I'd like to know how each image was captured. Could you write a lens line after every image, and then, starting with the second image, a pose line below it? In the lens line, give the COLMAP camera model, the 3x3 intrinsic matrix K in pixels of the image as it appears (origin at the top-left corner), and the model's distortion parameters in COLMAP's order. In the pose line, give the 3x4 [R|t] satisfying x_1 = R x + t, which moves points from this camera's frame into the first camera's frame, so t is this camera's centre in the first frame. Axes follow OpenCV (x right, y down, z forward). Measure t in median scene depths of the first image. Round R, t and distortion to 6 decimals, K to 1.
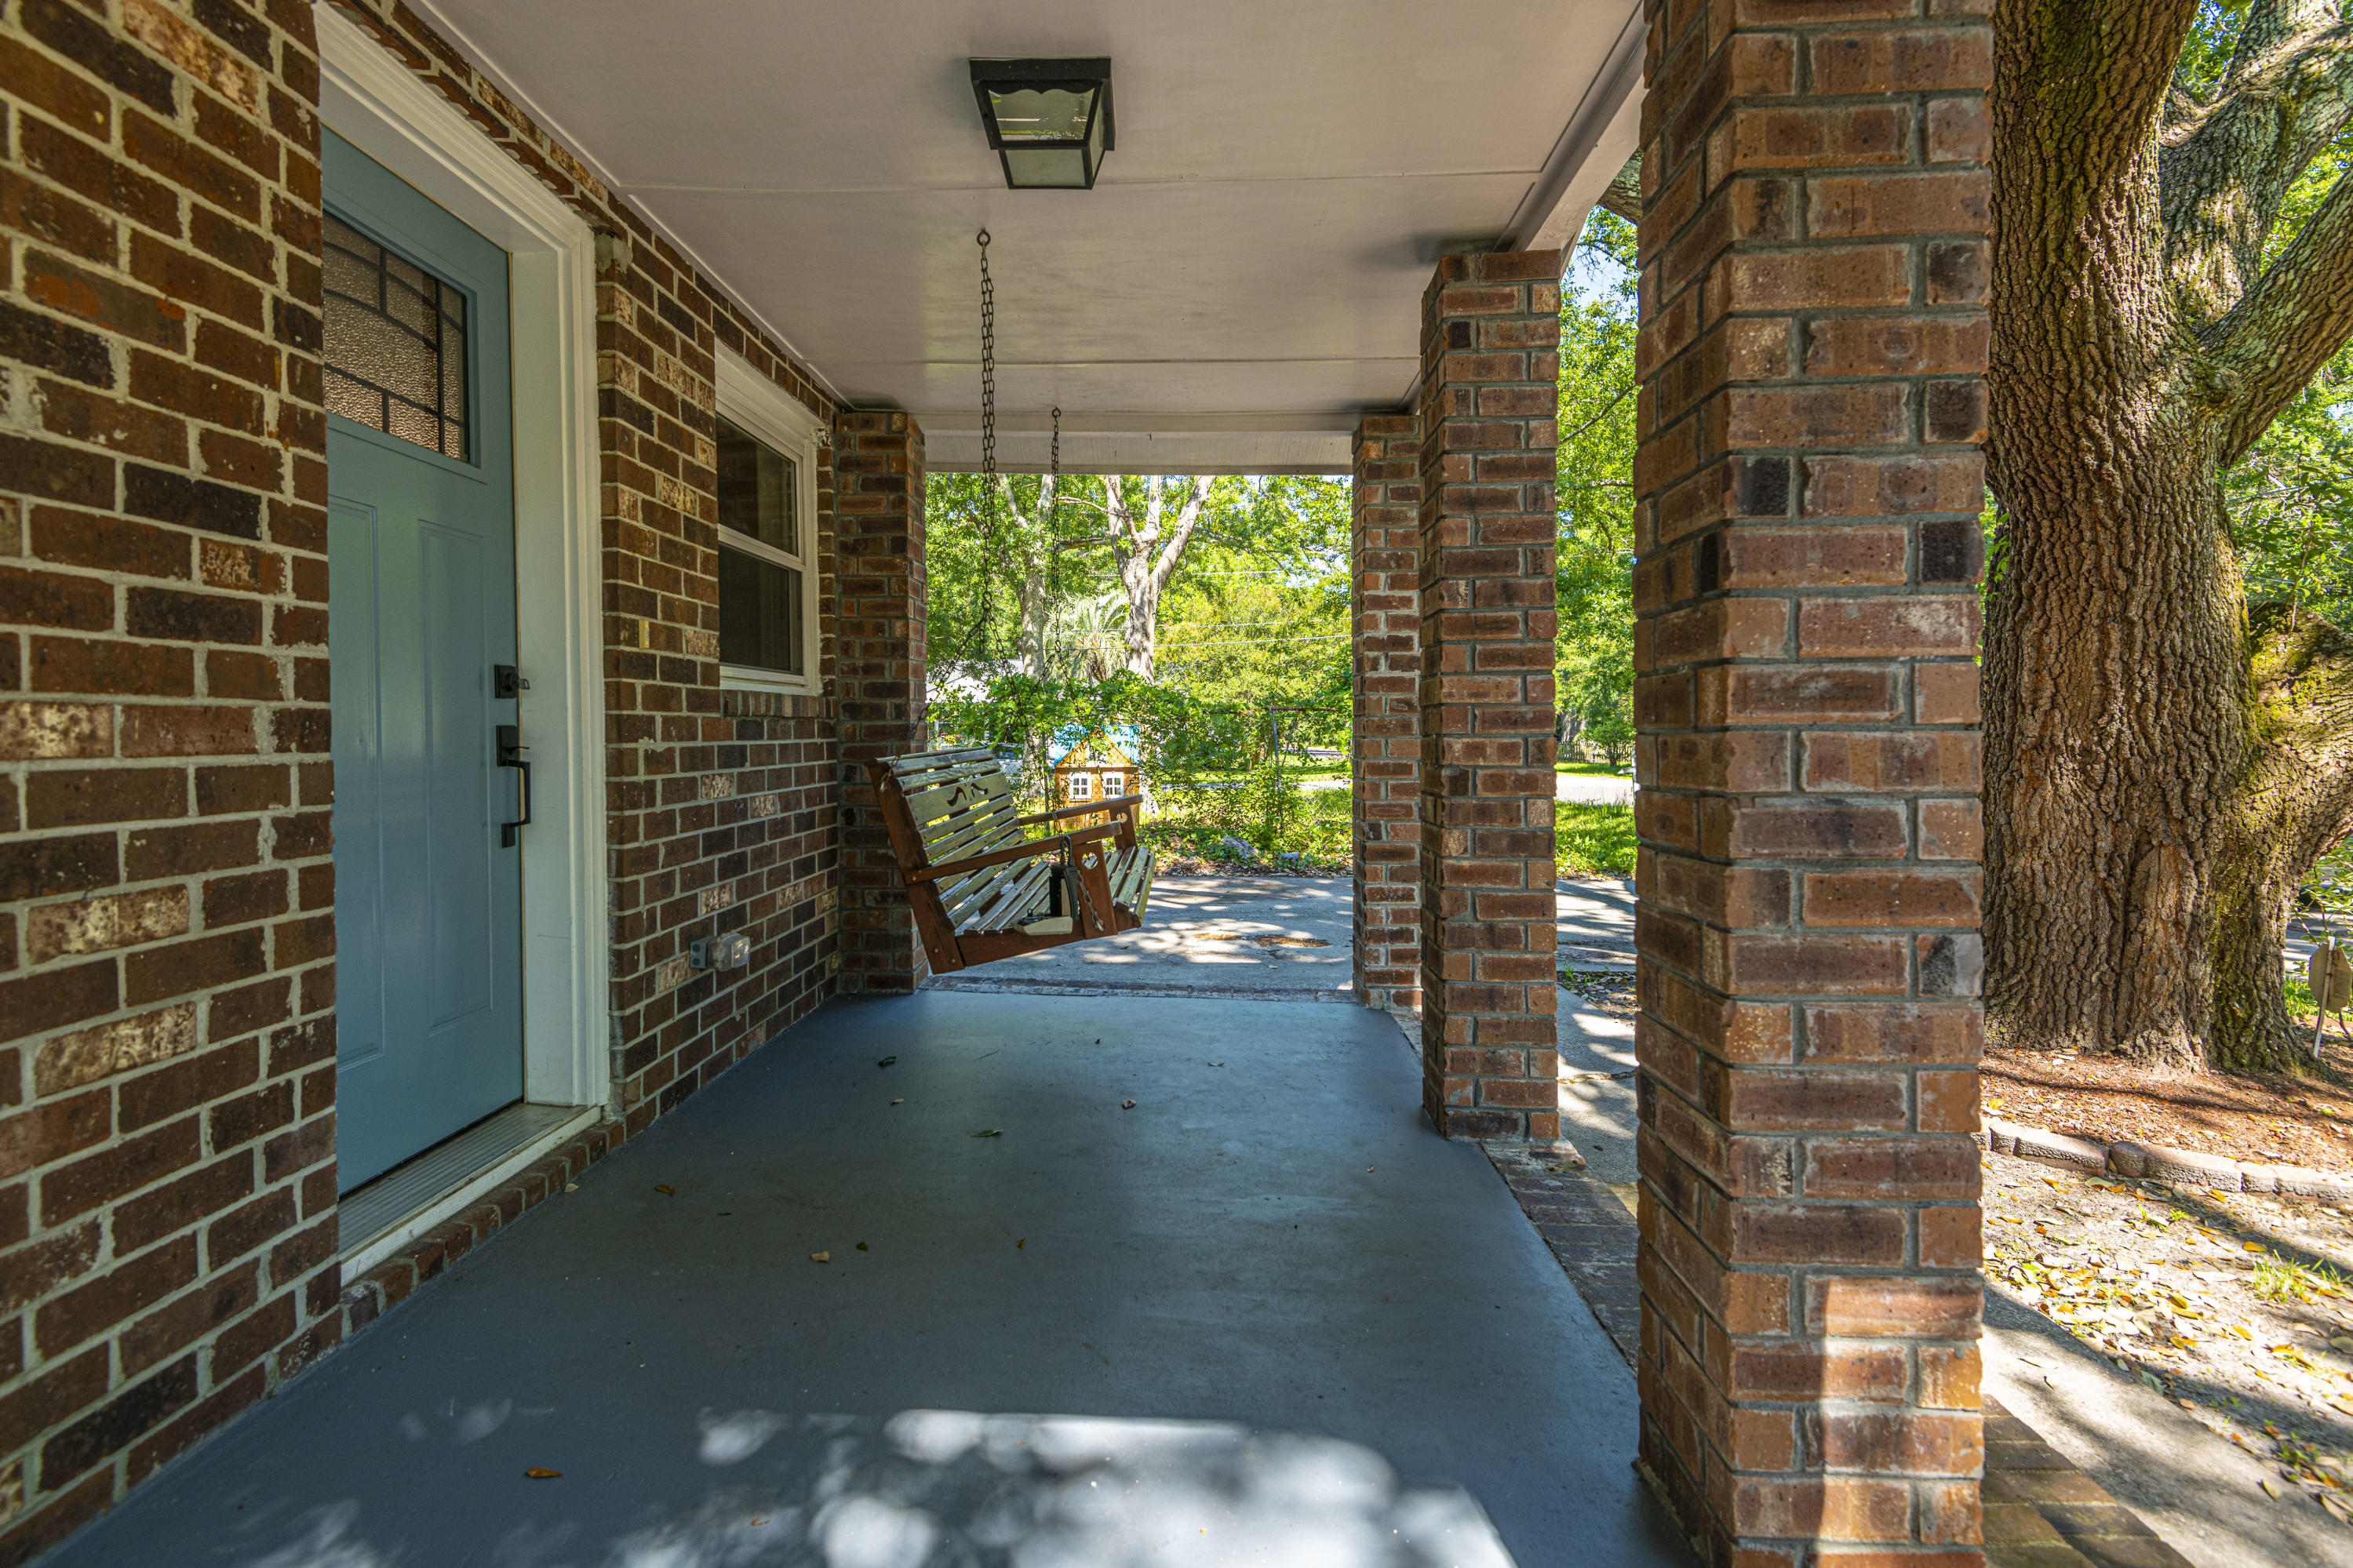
lens RADIAL K [[1150.3, 0, 1146.1], [0, 1150.3, 753.1], [0, 0, 1]] dist [-0.000495, -0.000172]
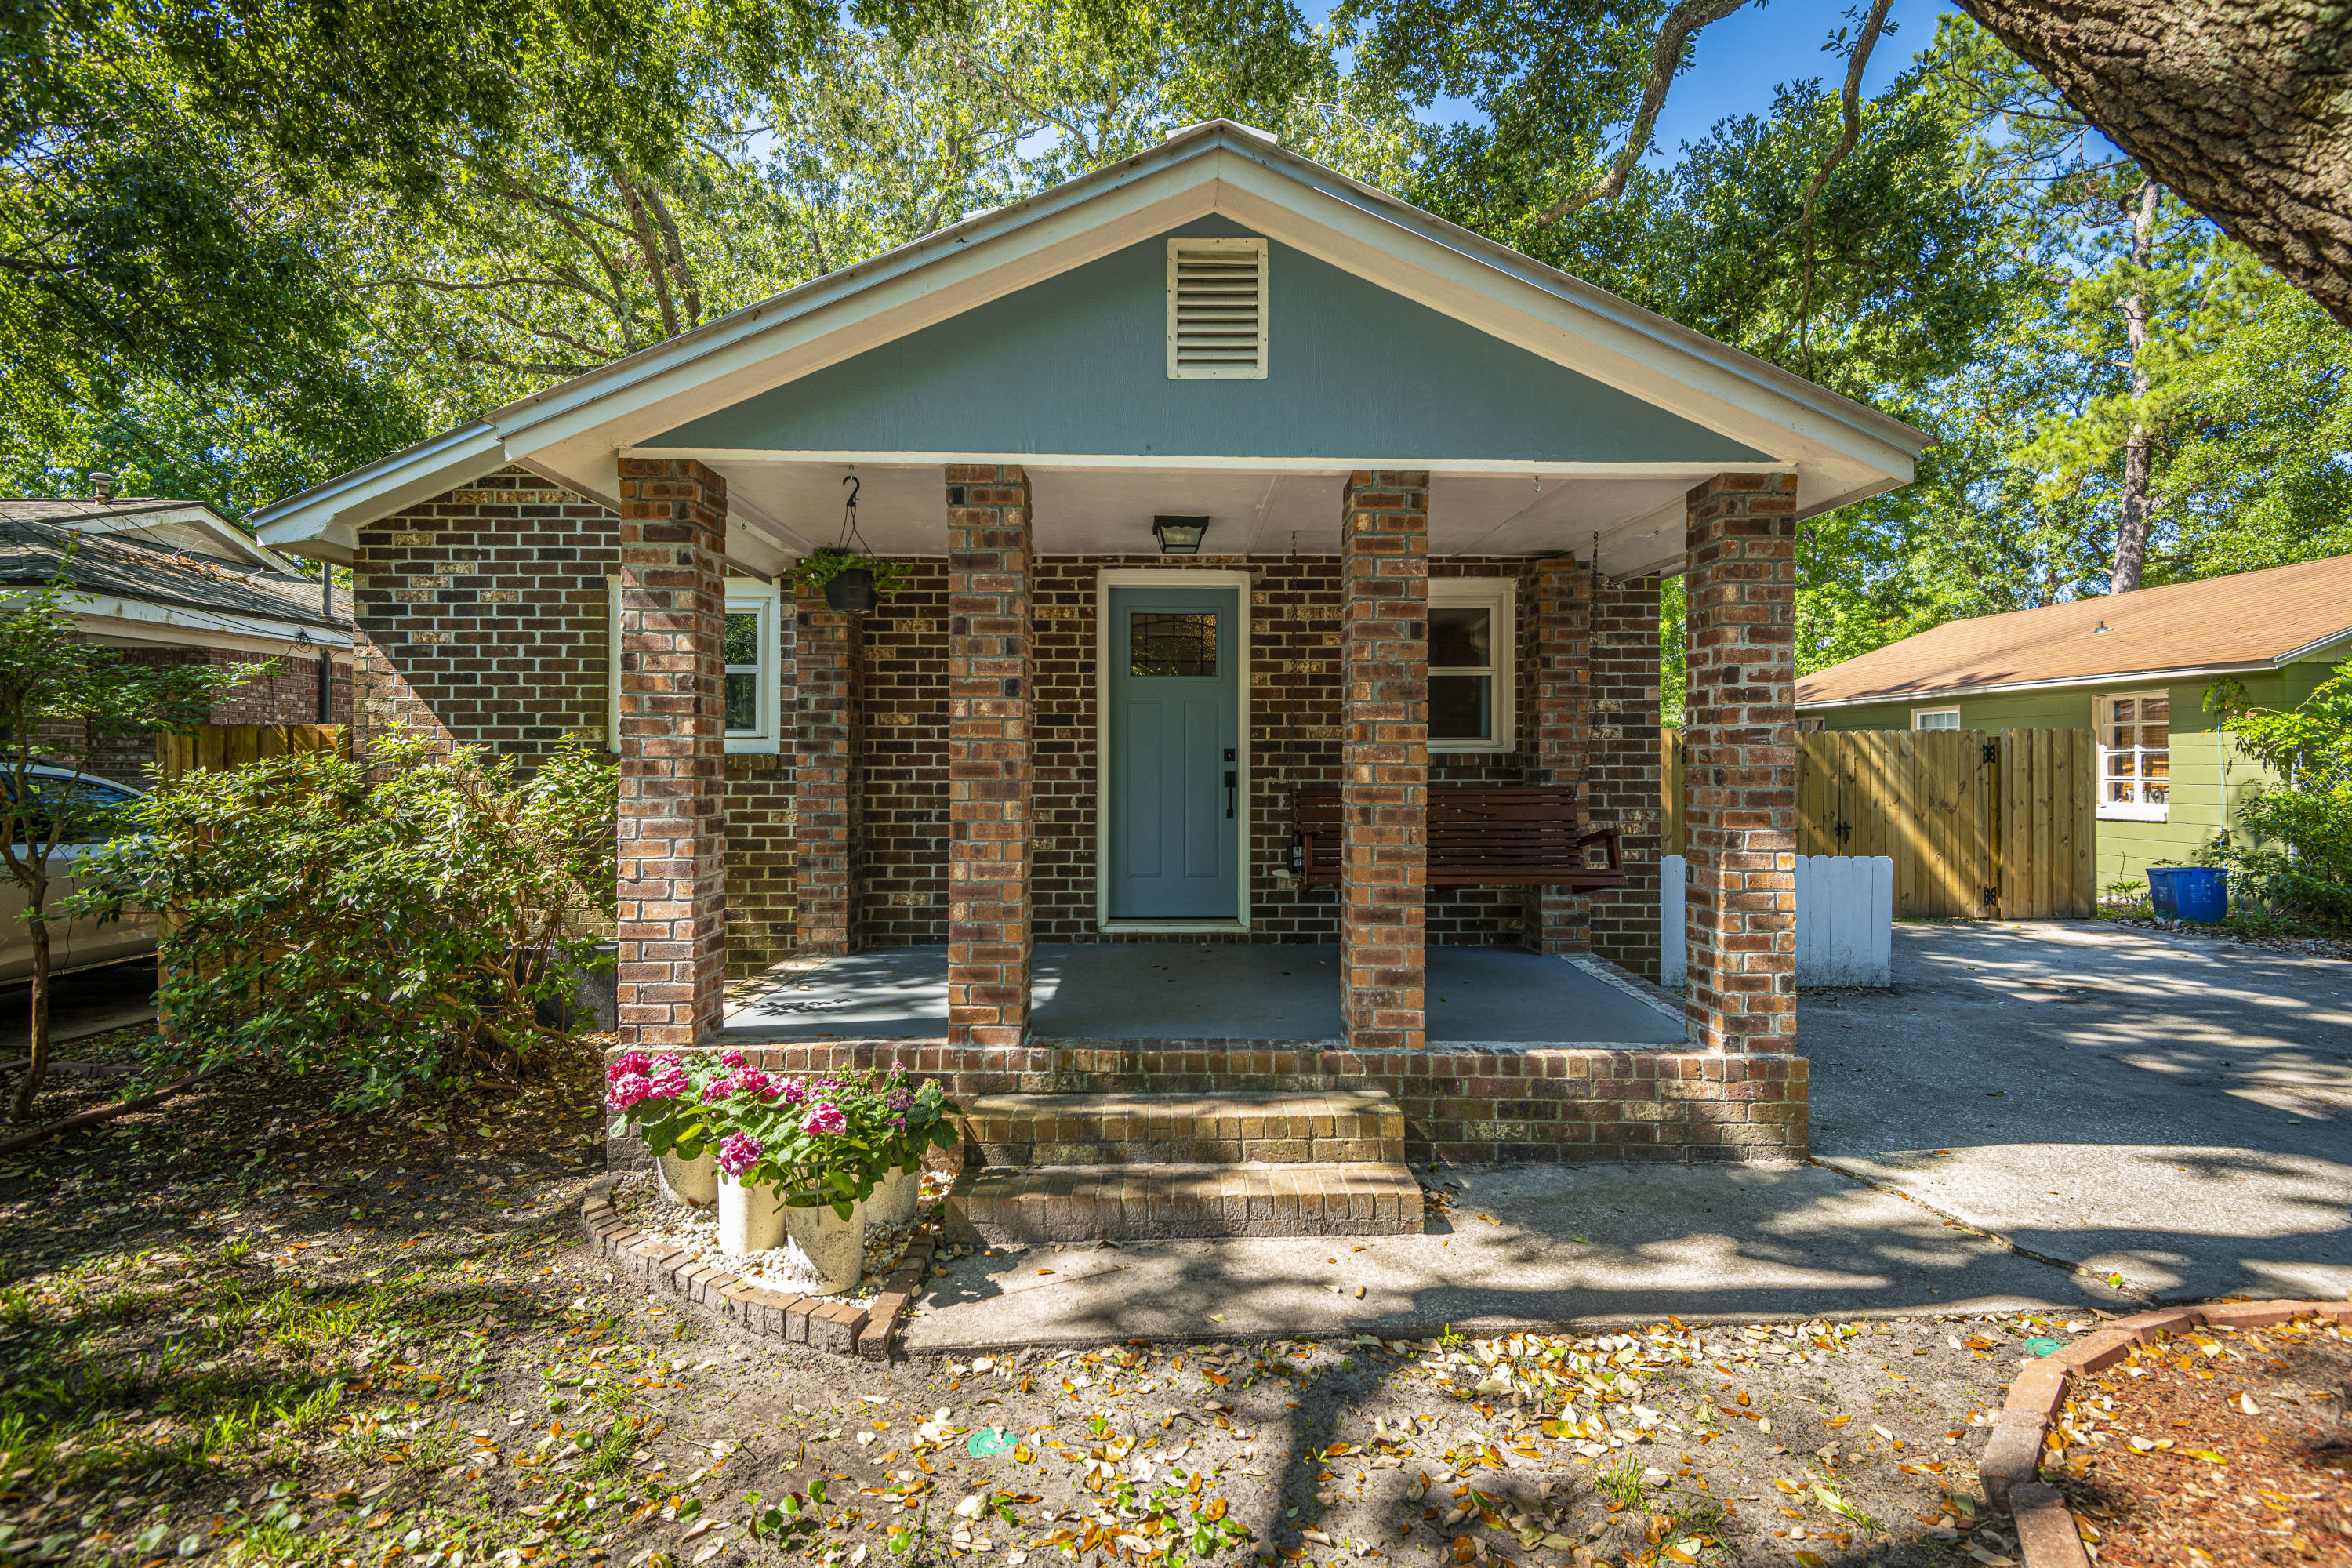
lens RADIAL K [[1127.6, 0, 1171.7], [0, 1127.6, 781.7], [0, 0, 1]] dist [0.004608, -0.001050]
pose [[0.048713, 0.014620, -0.998706, 3.017039], [-0.017421, 0.999753, 0.013786, -0.051399], [0.998661, 0.016727, 0.048956, 1.119382]]
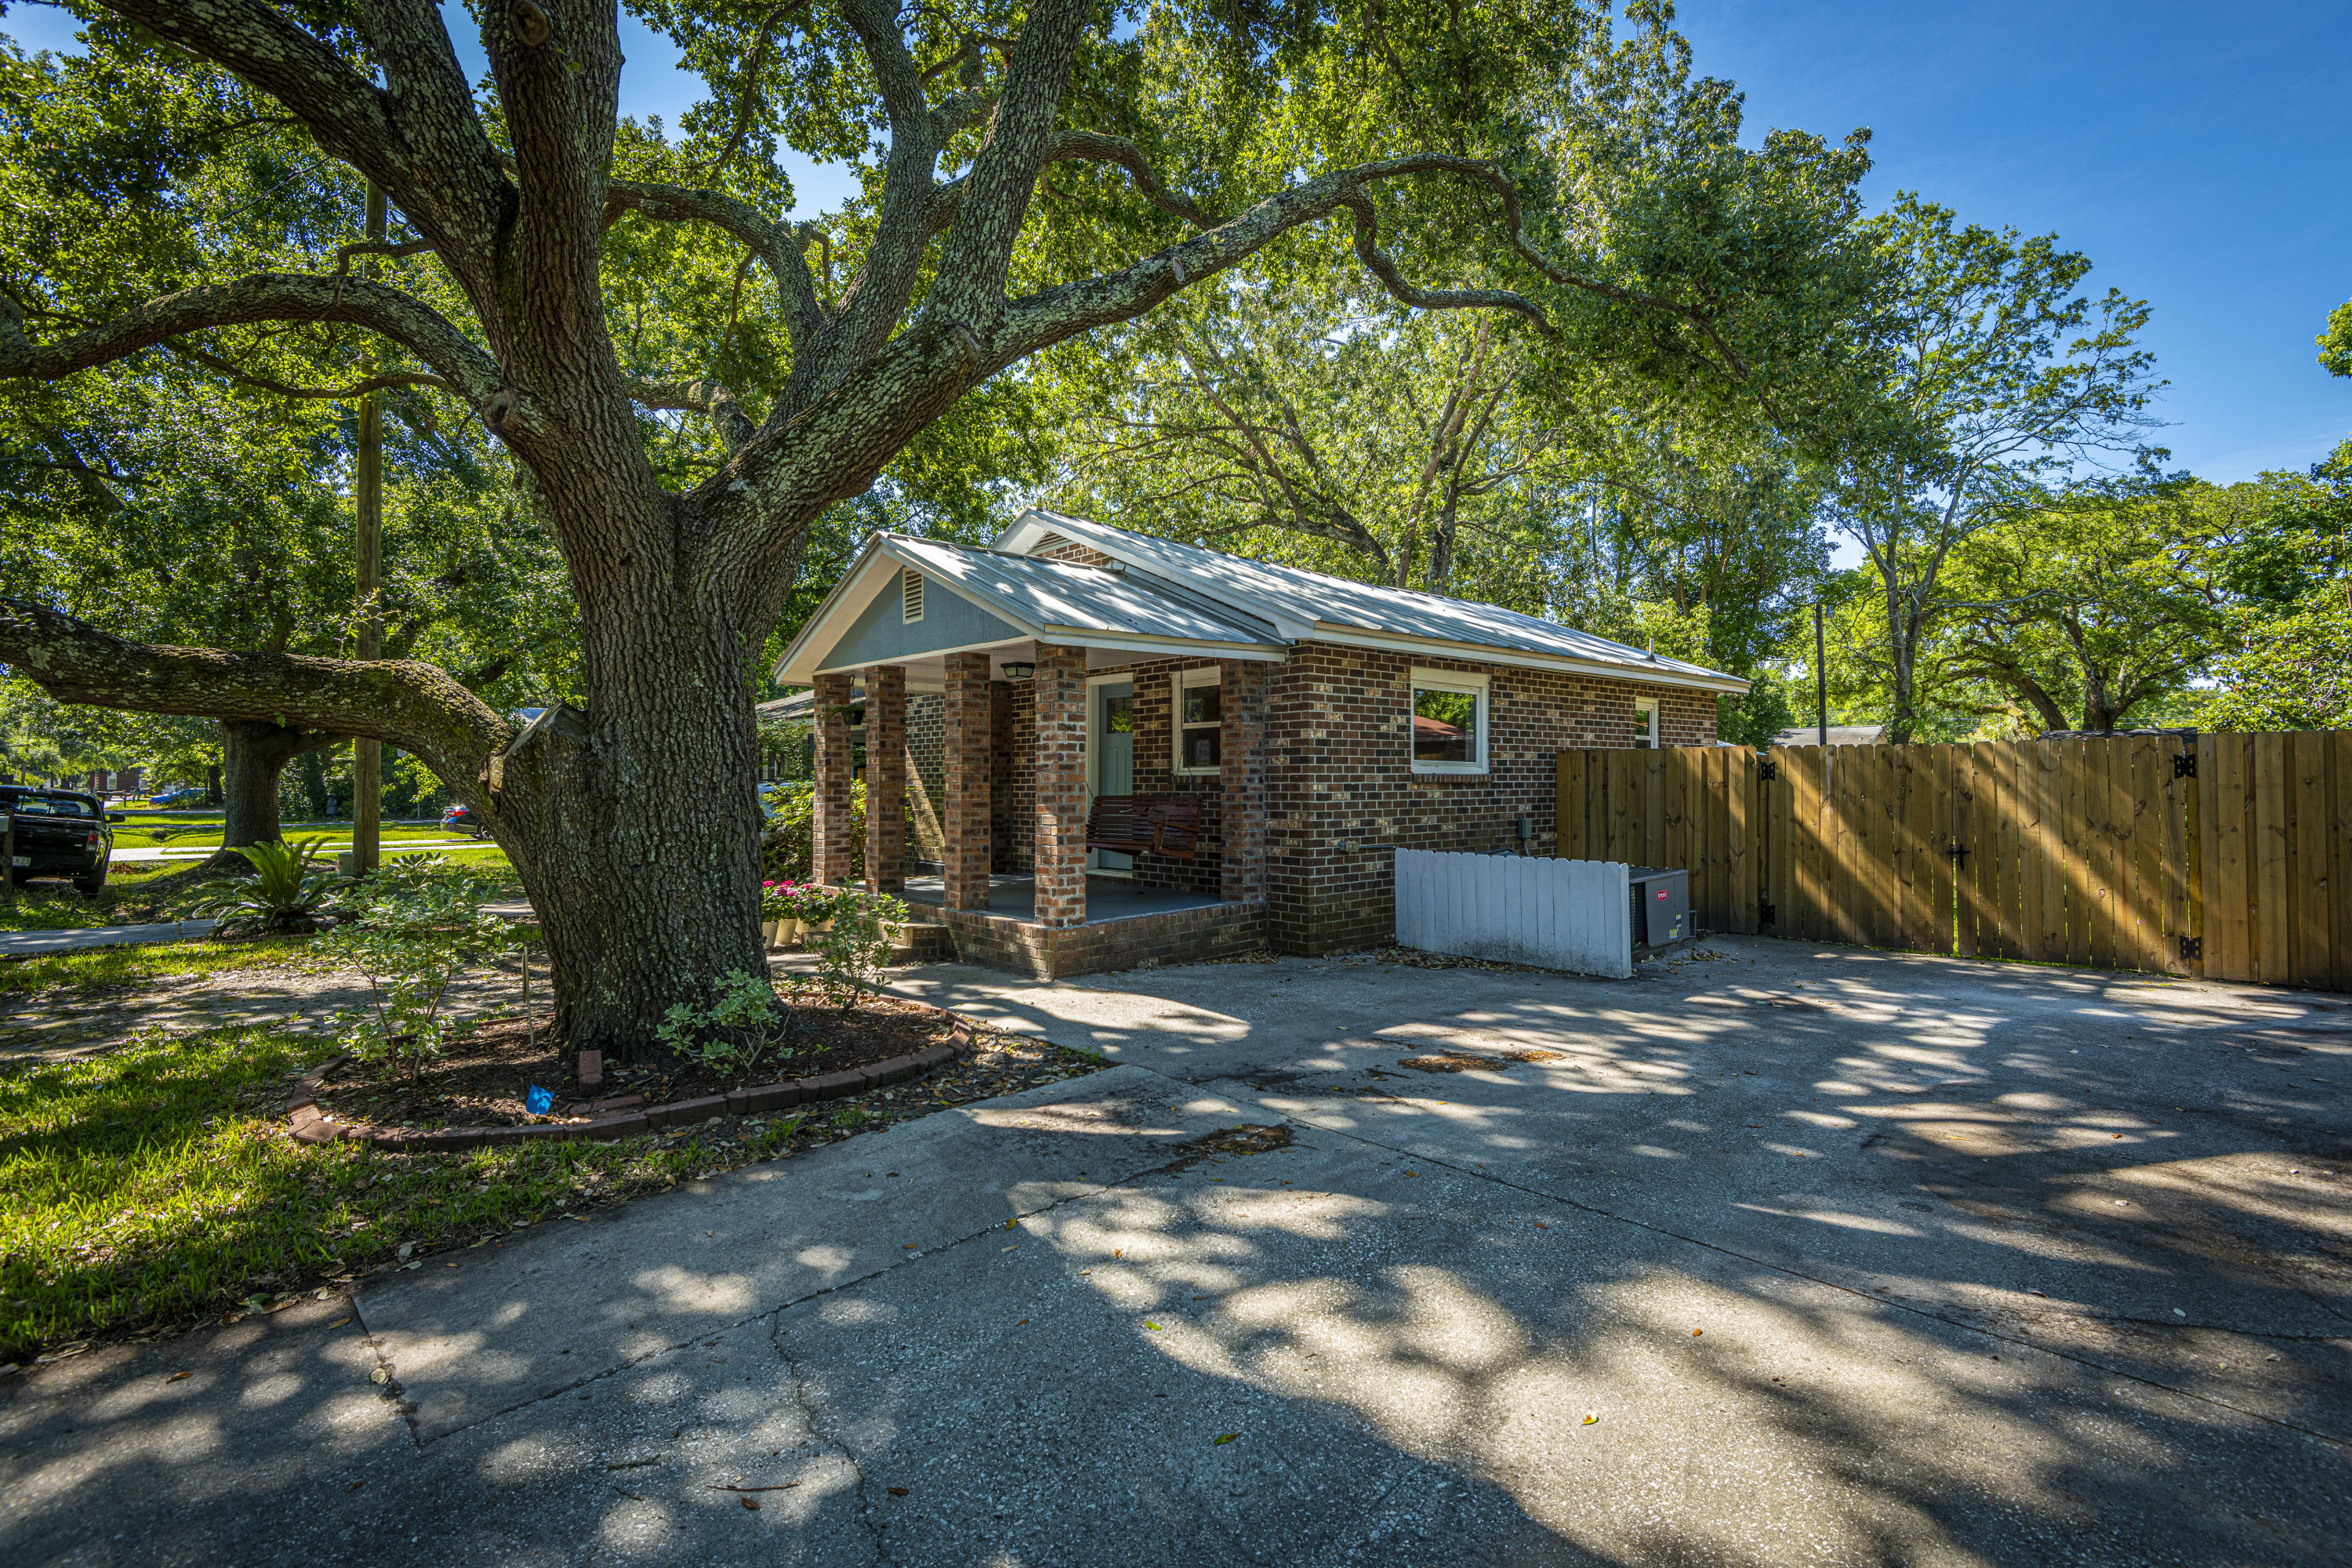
lens RADIAL K [[1059.4, 0, 1171.0], [0, 1059.4, 766.4], [0, 0, 1]] dist [0.028716, -0.015270]
pose [[-0.723629, -0.009586, -0.690123, 3.423284], [-0.006521, 0.999954, -0.007051, -0.115407], [0.690158, -0.000602, -0.723658, 6.214832]]
